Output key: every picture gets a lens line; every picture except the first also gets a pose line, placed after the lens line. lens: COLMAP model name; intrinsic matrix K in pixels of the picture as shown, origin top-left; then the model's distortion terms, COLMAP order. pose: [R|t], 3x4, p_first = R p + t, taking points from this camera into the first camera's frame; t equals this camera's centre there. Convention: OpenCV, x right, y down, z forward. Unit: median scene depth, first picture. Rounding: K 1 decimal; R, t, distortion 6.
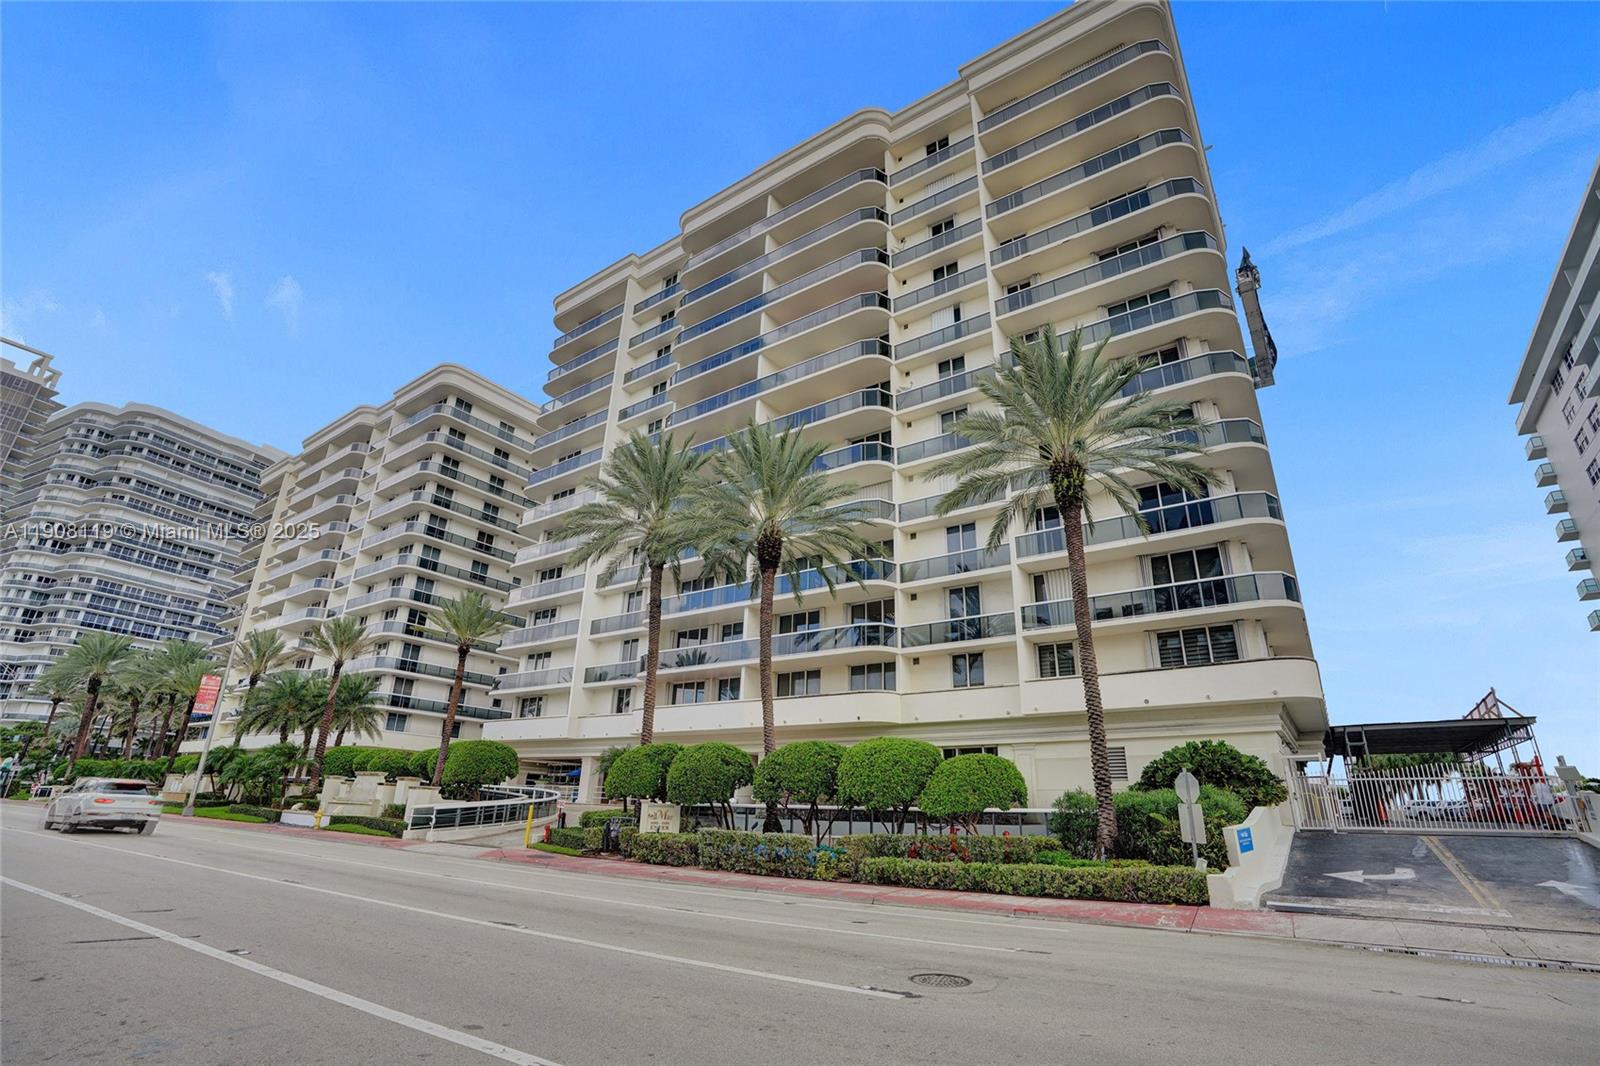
lens RADIAL K [[735.1, 0, 800.0], [0, 735.1, 533.0], [0, 0, 1]] dist [-0.067487, 0.028426]
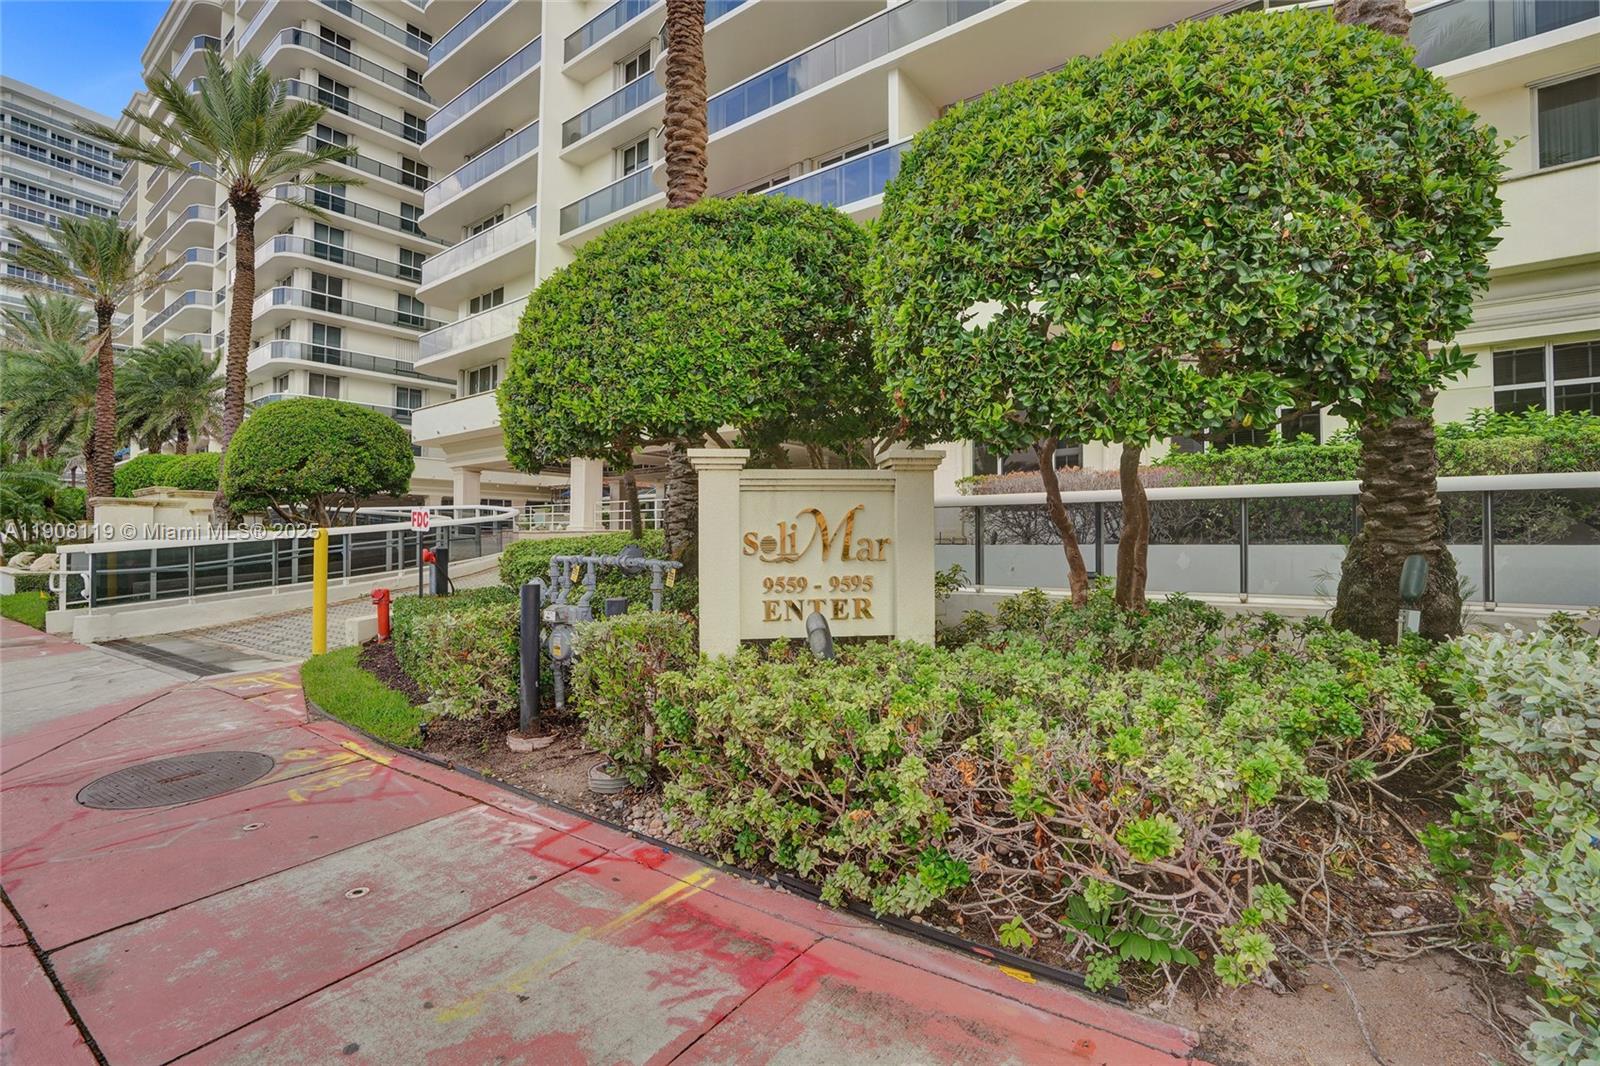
lens RADIAL K [[735.1, 0, 800.0], [0, 735.1, 533.0], [0, 0, 1]] dist [-0.067487, 0.028426]
pose [[0.998955, -0.026834, -0.036996, -0.105458], [0.038050, 0.936730, 0.347978, 0.182840], [0.025317, -0.349022, 0.936773, 0.469605]]
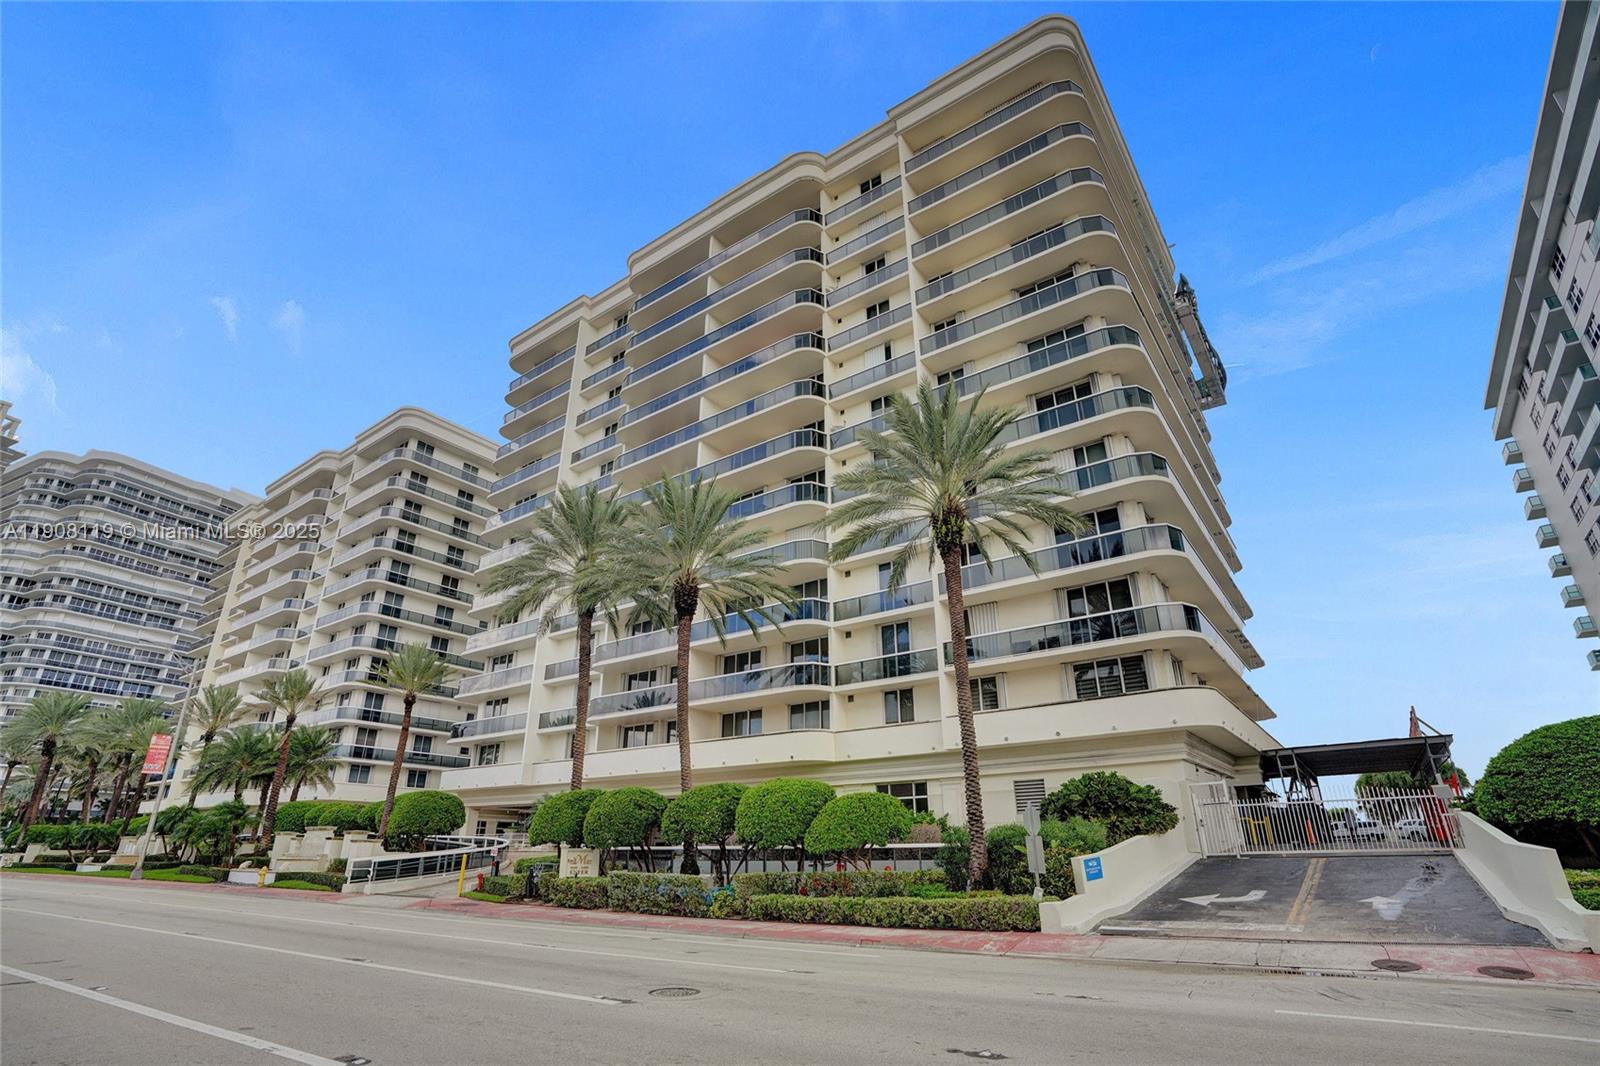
lens RADIAL K [[767.6, 0, 800.0], [0, 767.6, 533.0], [0, 0, 1]] dist [-0.060179, 0.028591]
pose [[0.999392, -0.034840, -0.000946, 0.077010], [0.034792, 0.998893, -0.031644, -0.017663], [0.002047, 0.031592, 0.999499, -0.050618]]
